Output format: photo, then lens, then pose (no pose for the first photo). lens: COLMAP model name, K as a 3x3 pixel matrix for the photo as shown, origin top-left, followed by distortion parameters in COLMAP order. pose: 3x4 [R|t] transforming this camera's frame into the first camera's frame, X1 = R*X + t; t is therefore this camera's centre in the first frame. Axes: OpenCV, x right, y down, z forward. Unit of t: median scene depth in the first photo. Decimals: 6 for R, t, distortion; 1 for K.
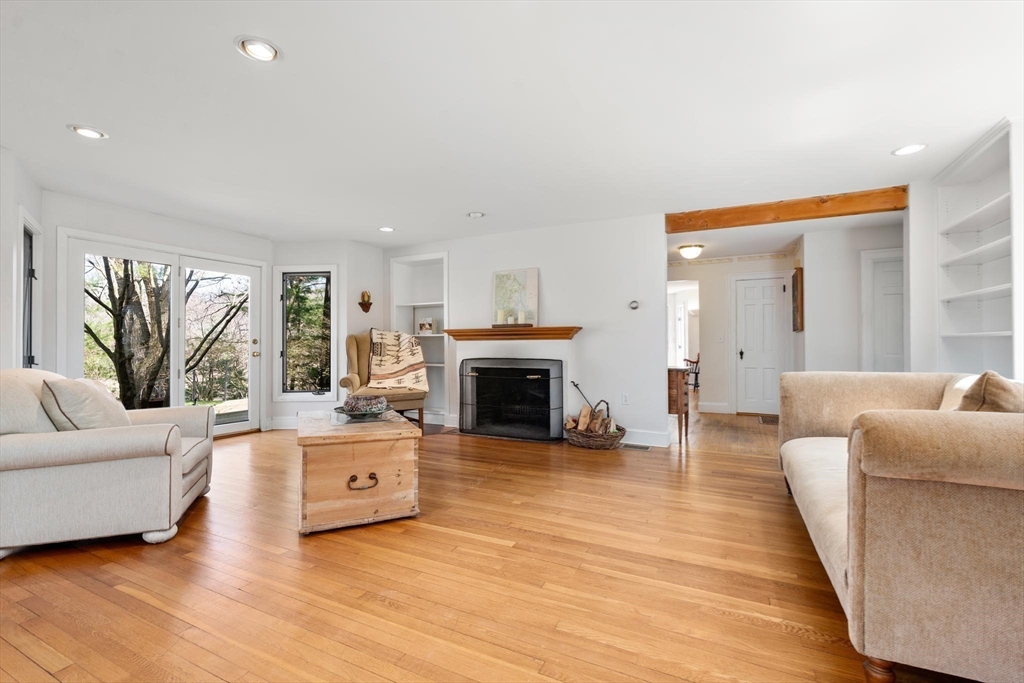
lens RADIAL K [[452.7, 0, 521.5], [0, 452.7, 340.4], [0, 0, 1]] dist [-0.001813, 0.000303]
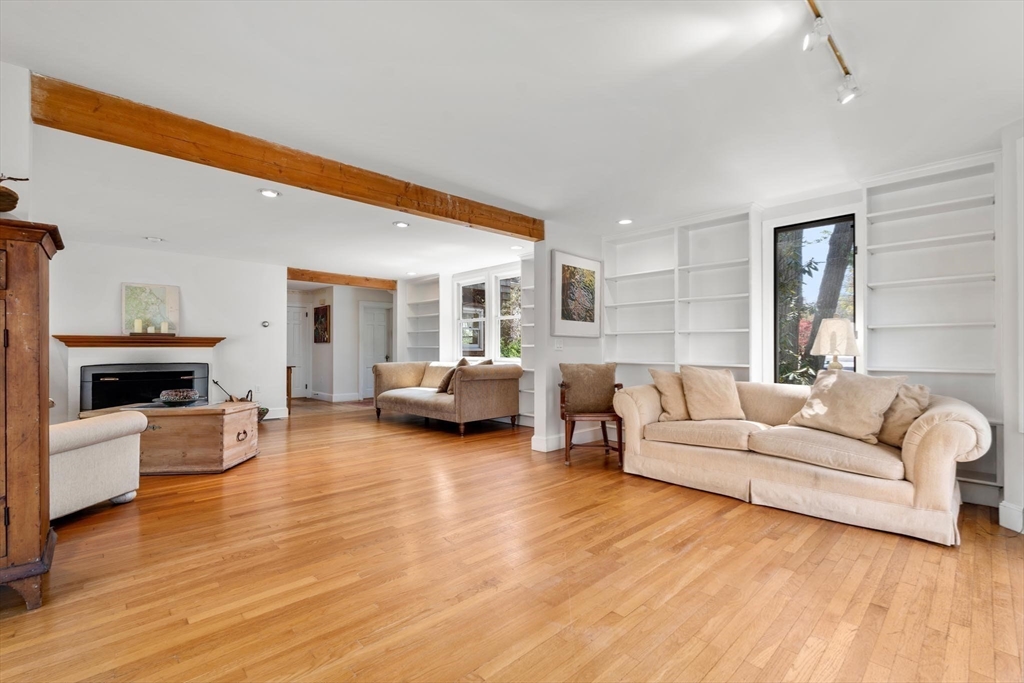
lens RADIAL K [[452.7, 0, 508.9], [0, 452.7, 345.9], [0, 0, 1]] dist [-0.001813, 0.000303]
pose [[0.350775, 0.012172, 0.936381, -0.752052], [-0.008669, 0.999915, -0.009751, -0.000282], [-0.936420, -0.004697, 0.350851, -0.224459]]
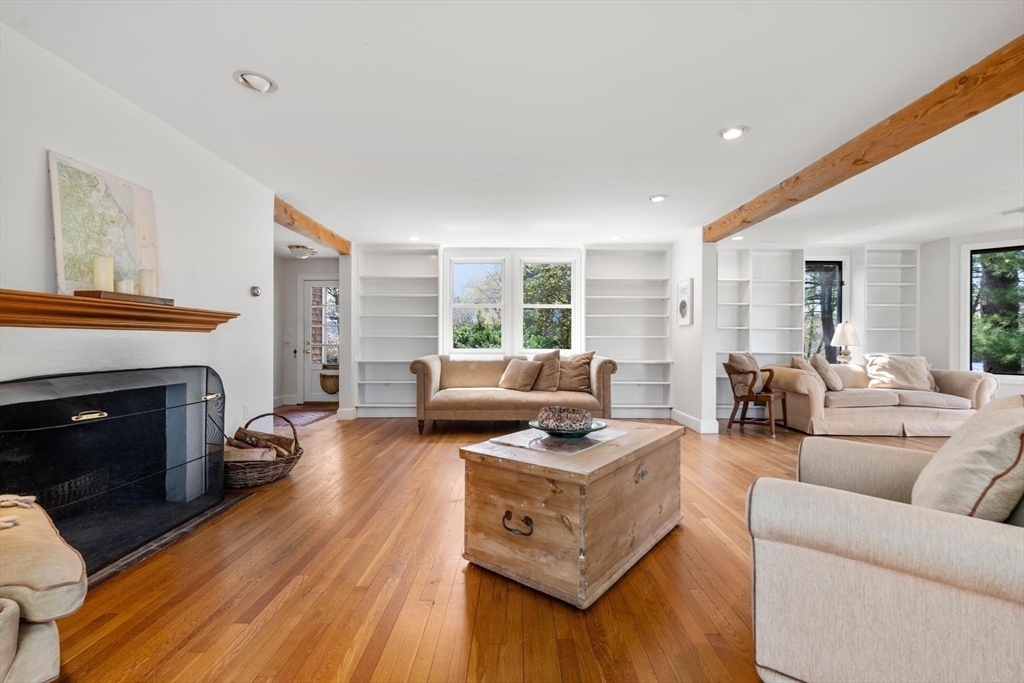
lens RADIAL K [[452.7, 0, 517.2], [0, 452.7, 345.3], [0, 0, 1]] dist [-0.001813, 0.000303]
pose [[-0.434191, -0.005692, 0.900803, -0.596167], [-0.011078, 0.999938, 0.000979, 0.010264], [-0.900753, -0.009555, -0.434227, 0.828977]]
